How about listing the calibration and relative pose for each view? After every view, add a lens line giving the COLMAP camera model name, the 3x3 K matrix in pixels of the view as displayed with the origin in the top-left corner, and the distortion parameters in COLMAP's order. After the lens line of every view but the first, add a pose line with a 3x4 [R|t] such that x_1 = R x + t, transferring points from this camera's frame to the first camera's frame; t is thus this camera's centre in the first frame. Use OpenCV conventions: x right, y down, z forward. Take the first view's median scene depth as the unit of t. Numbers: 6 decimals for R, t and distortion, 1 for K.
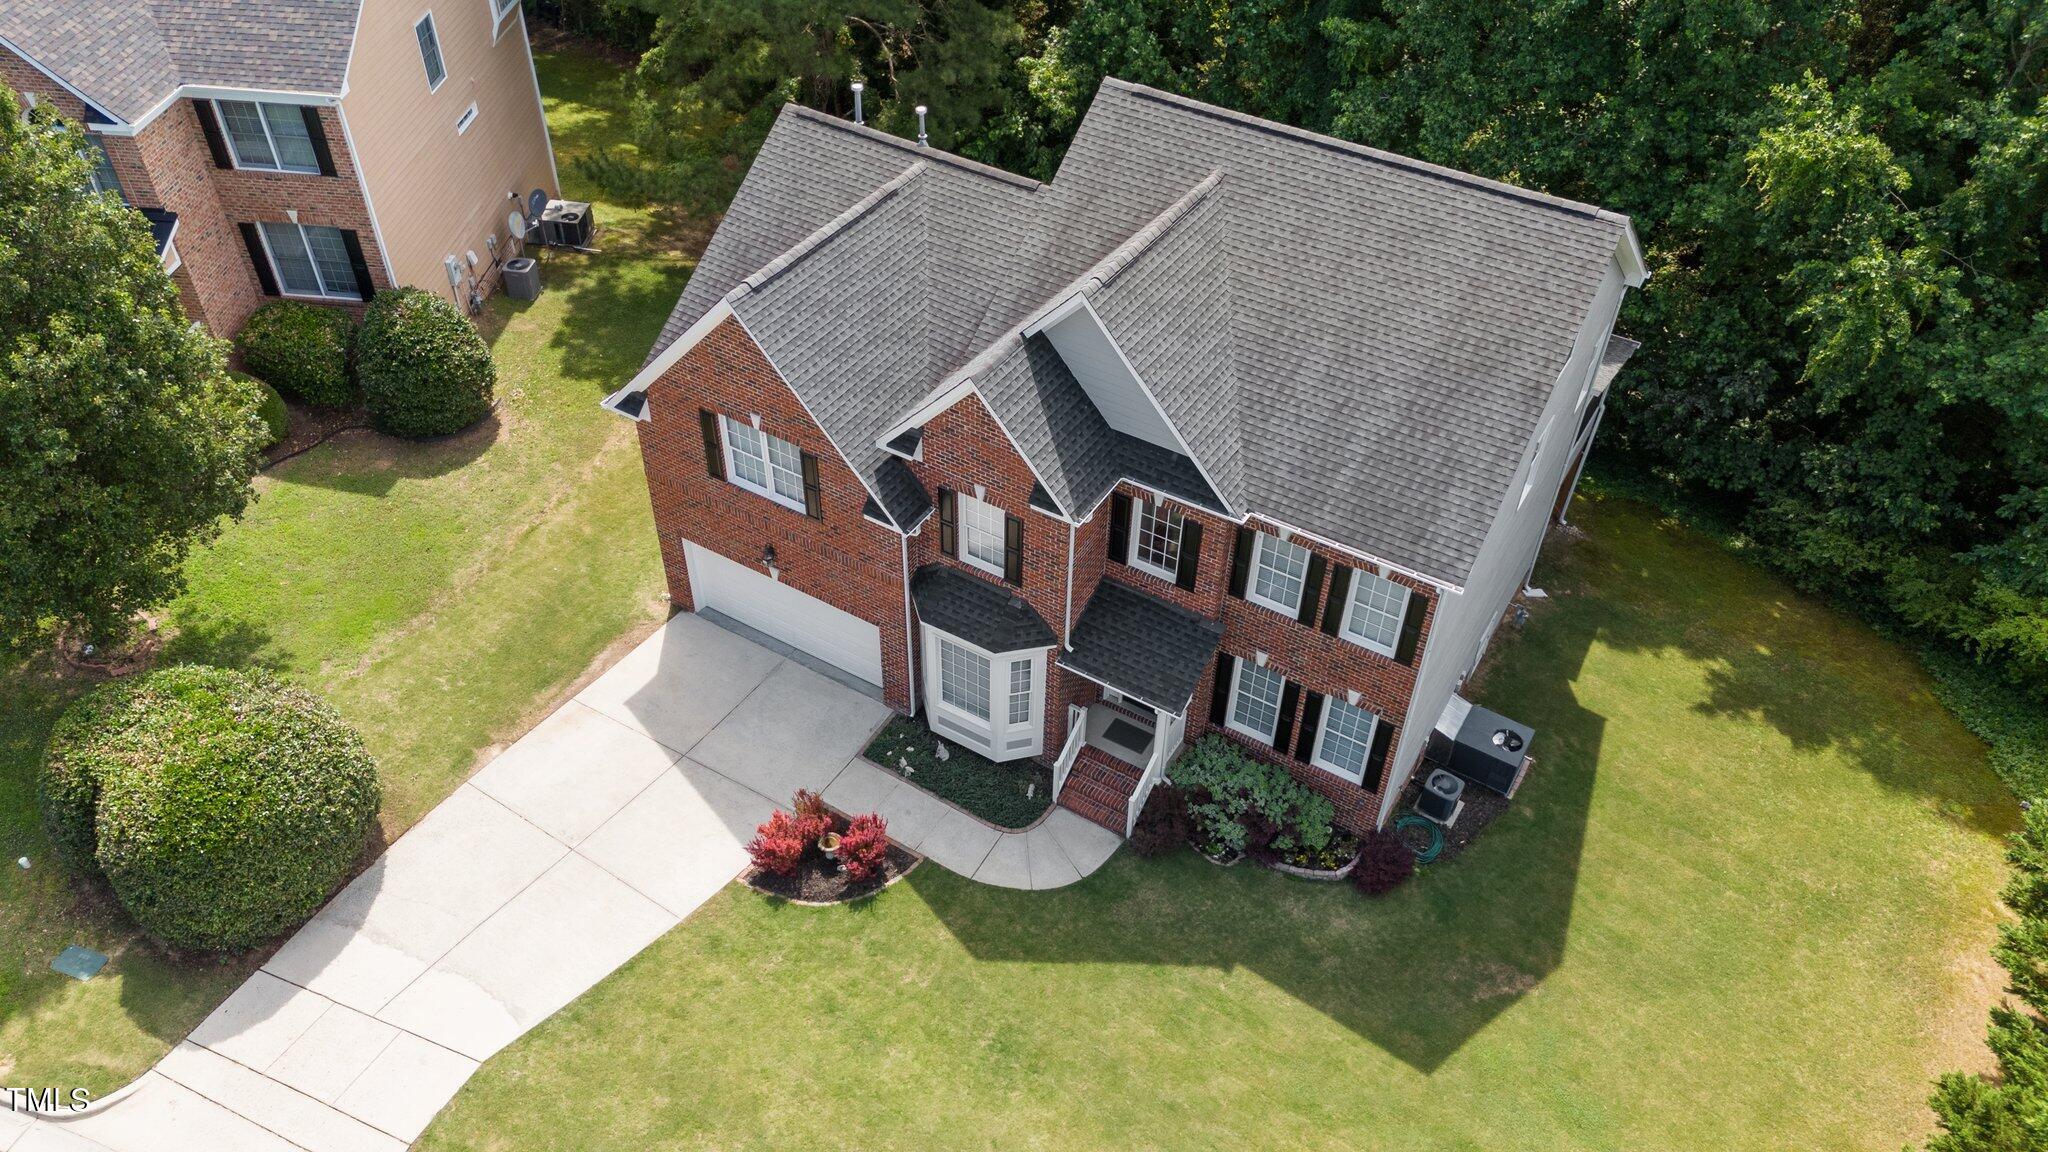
lens RADIAL K [[1523.7, 0, 1028.8], [0, 1523.7, 569.5], [0, 0, 1]] dist [0.059039, -0.066150]
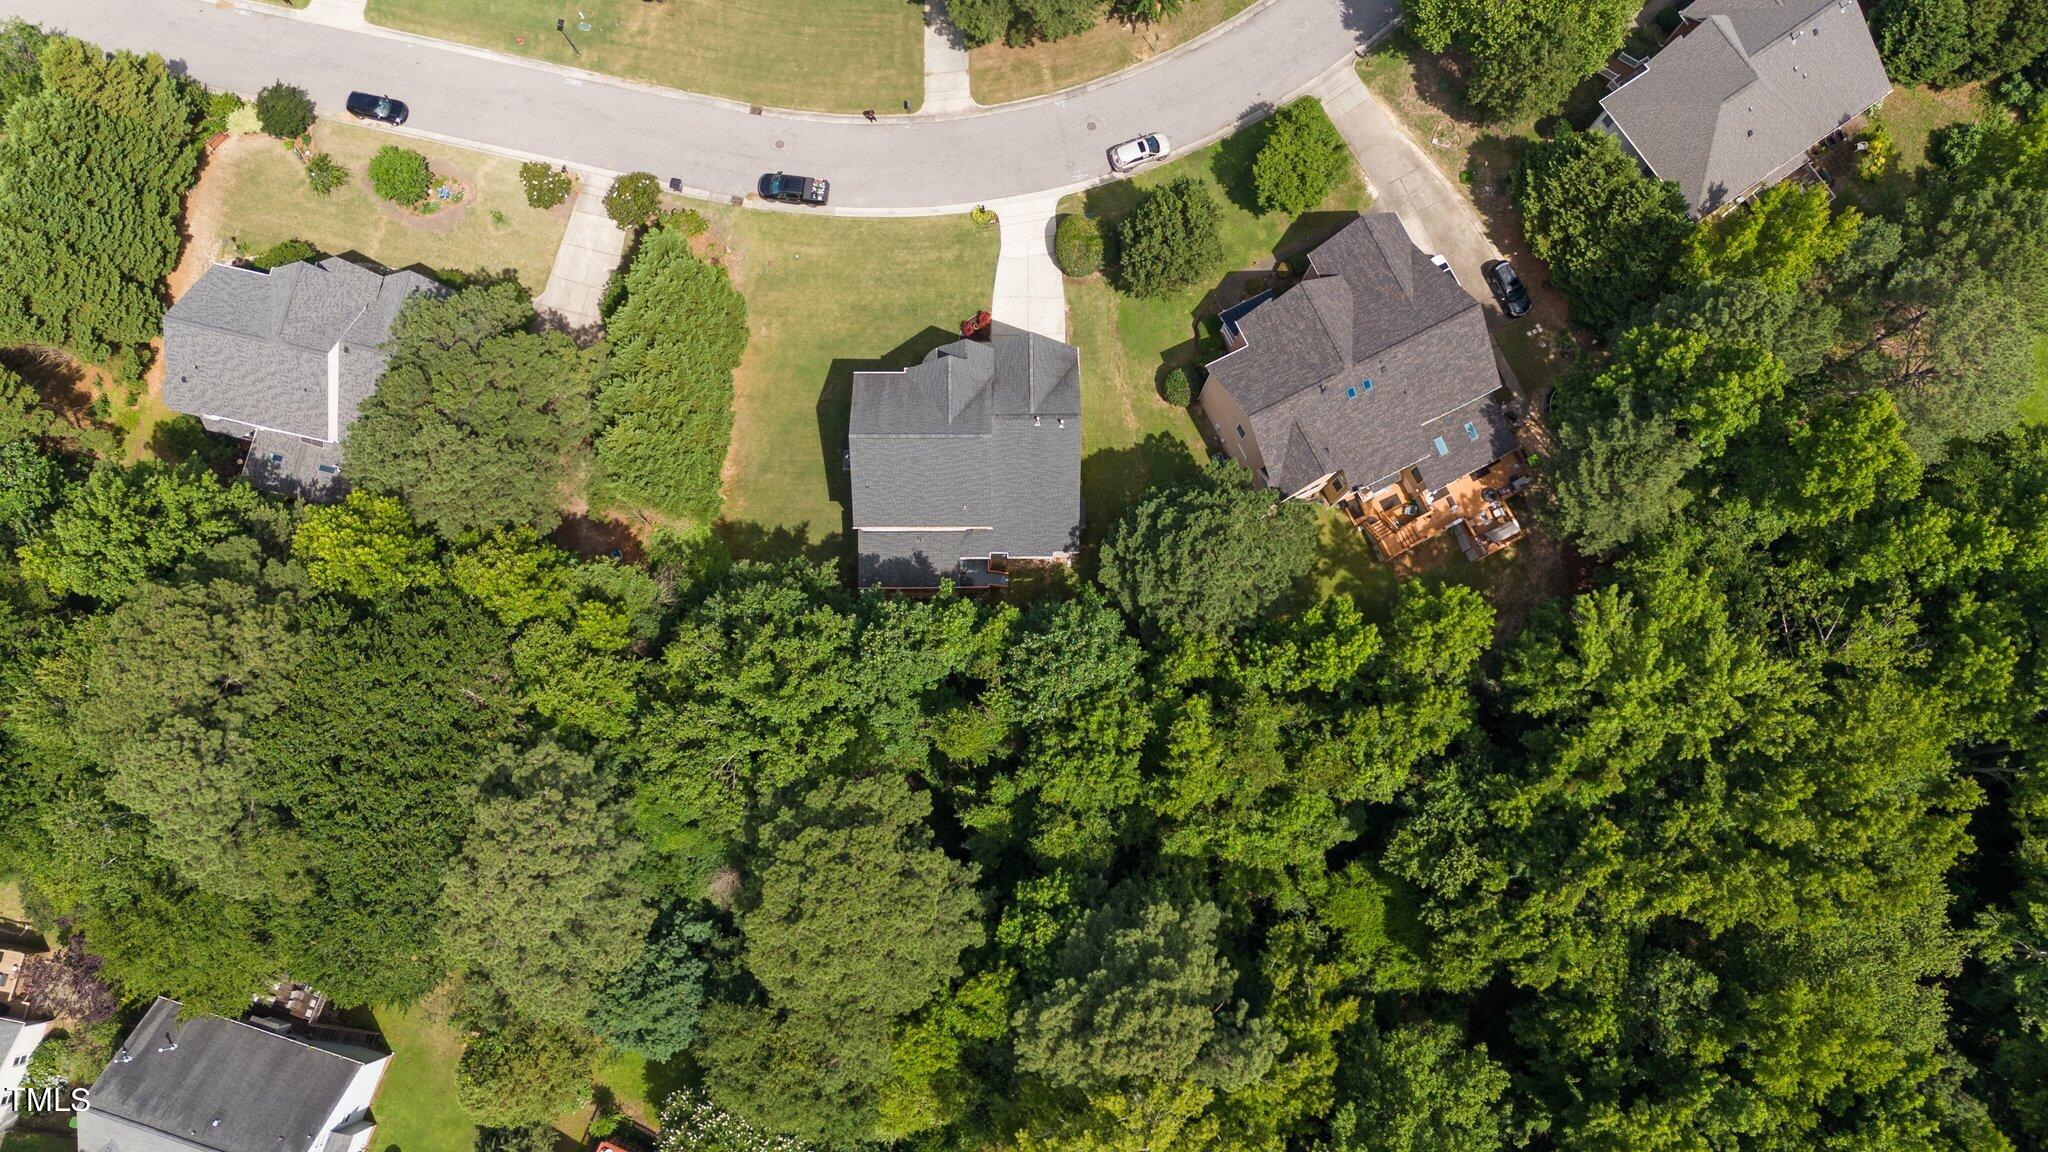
lens RADIAL K [[1523.7, 0, 1022.6], [0, 1523.7, 577.5], [0, 0, 1]] dist [0.059039, -0.066150]
pose [[-0.849316, 0.511998, -0.128531, 0.637424], [-0.383722, -0.431582, 0.816391, -3.514576], [0.362518, 0.742694, 0.563015, -0.778697]]
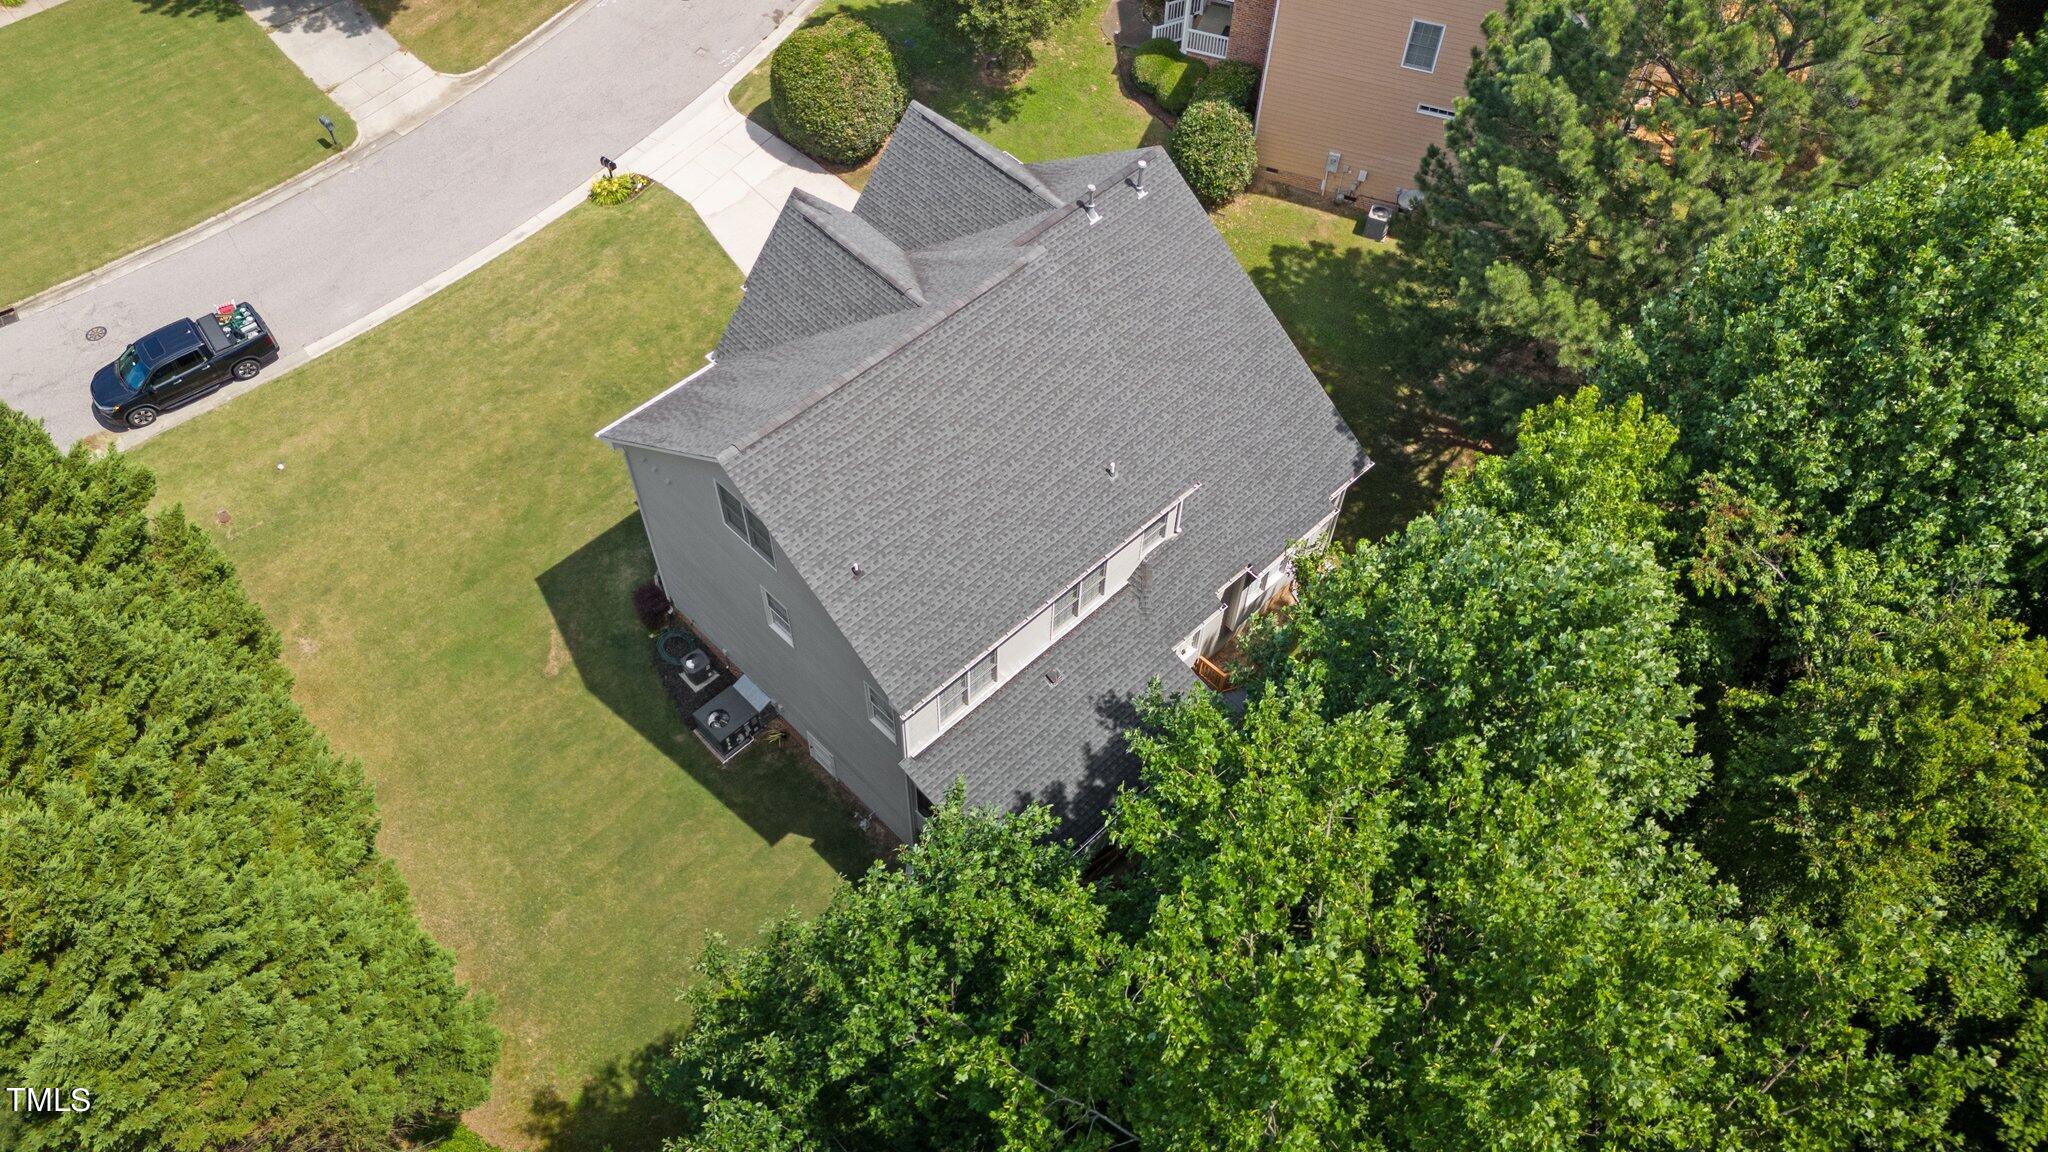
lens RADIAL K [[1523.7, 0, 1015.2], [0, 1523.7, 563.0], [0, 0, 1]] dist [0.059039, -0.066150]
pose [[-0.250181, 0.758875, -0.601264, 1.034164], [-0.663558, 0.317836, 0.677252, -1.095828], [0.705053, 0.568409, 0.424042, 0.601932]]
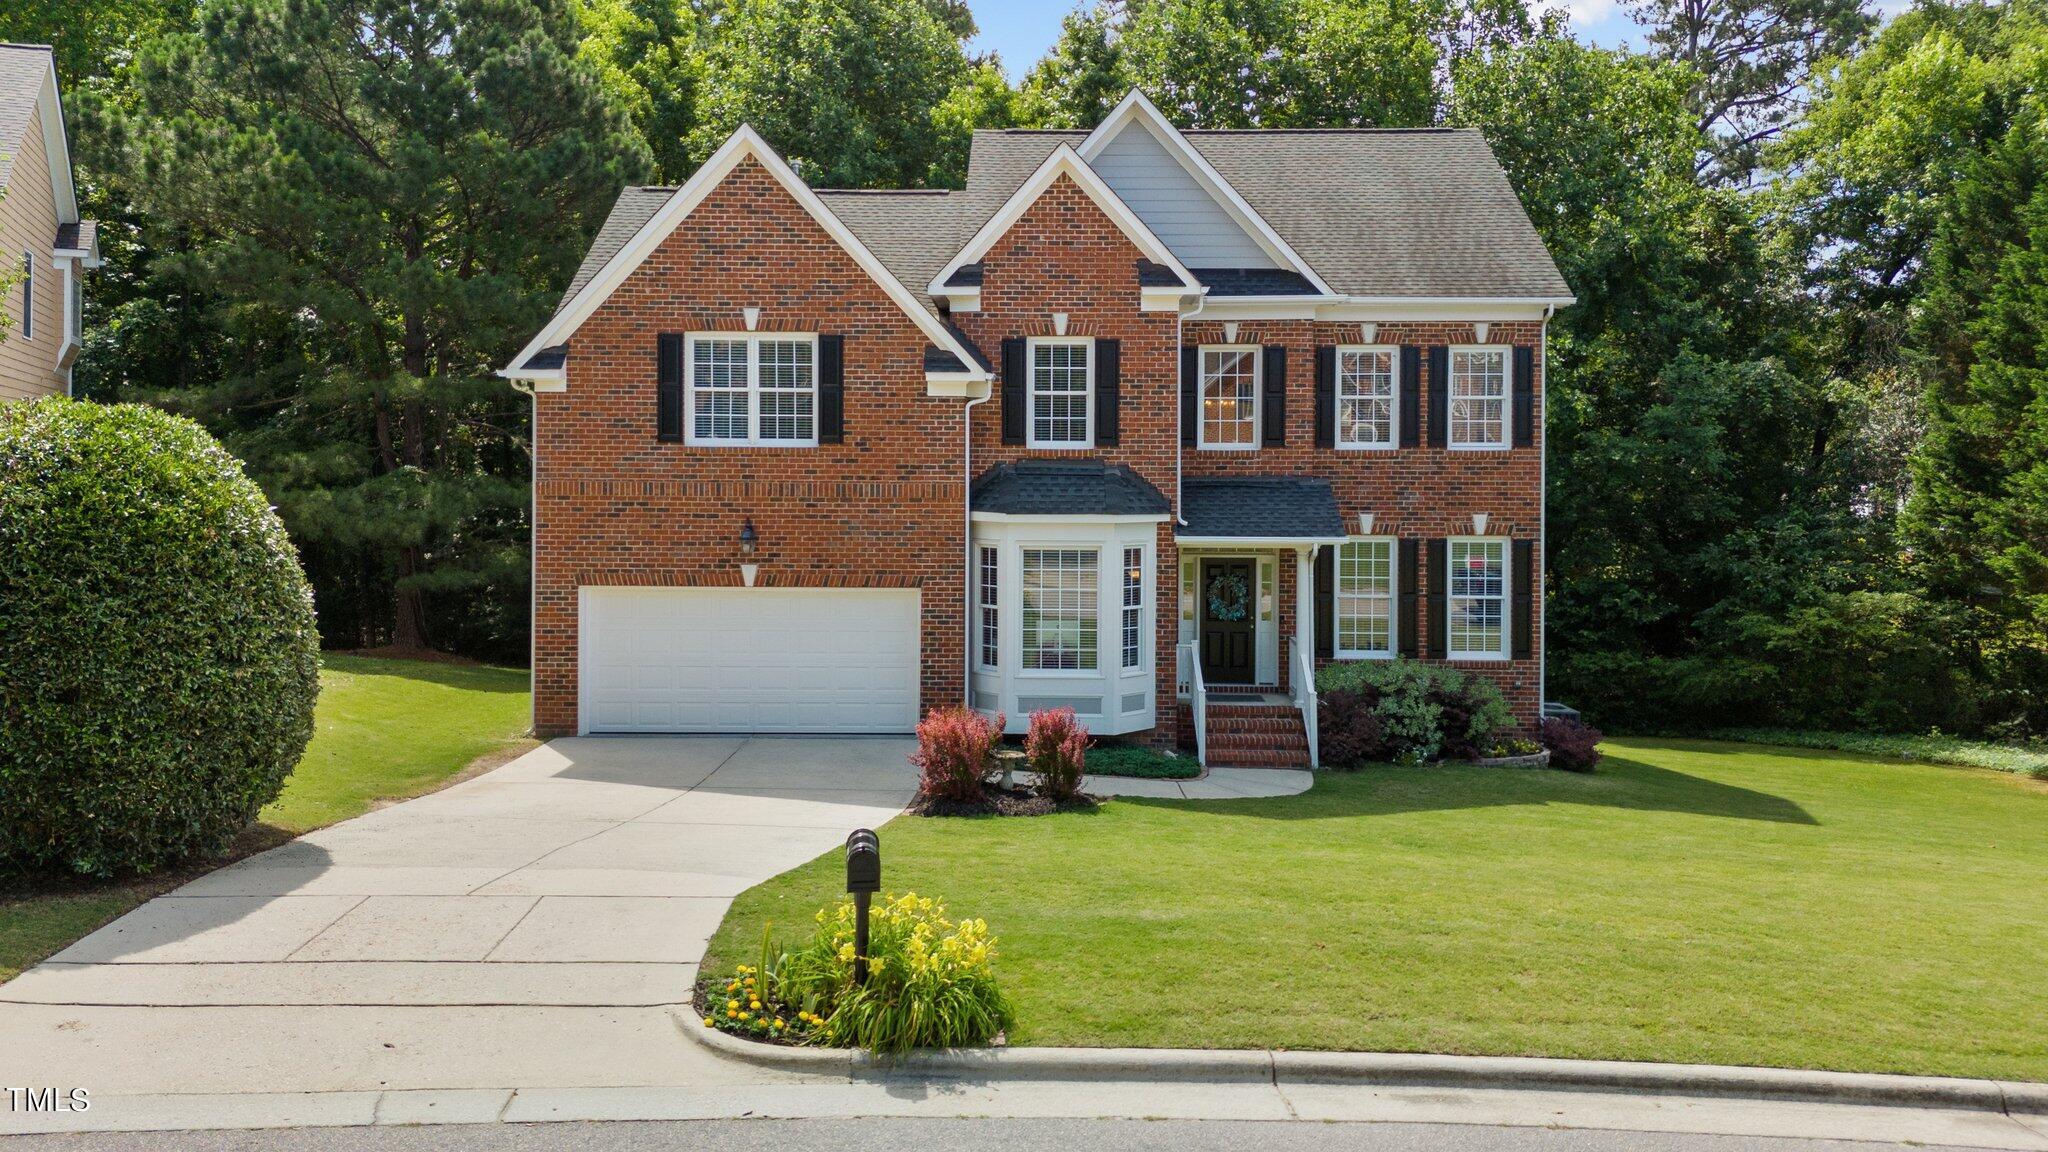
lens RADIAL K [[1523.7, 0, 984.9], [0, 1523.7, 471.1], [0, 0, 1]] dist [0.059039, -0.066150]
pose [[0.875703, -0.019896, 0.482441, -0.454220], [0.332883, 0.748630, -0.573360, 0.458785], [-0.349763, 0.662689, 0.662201, 0.467709]]
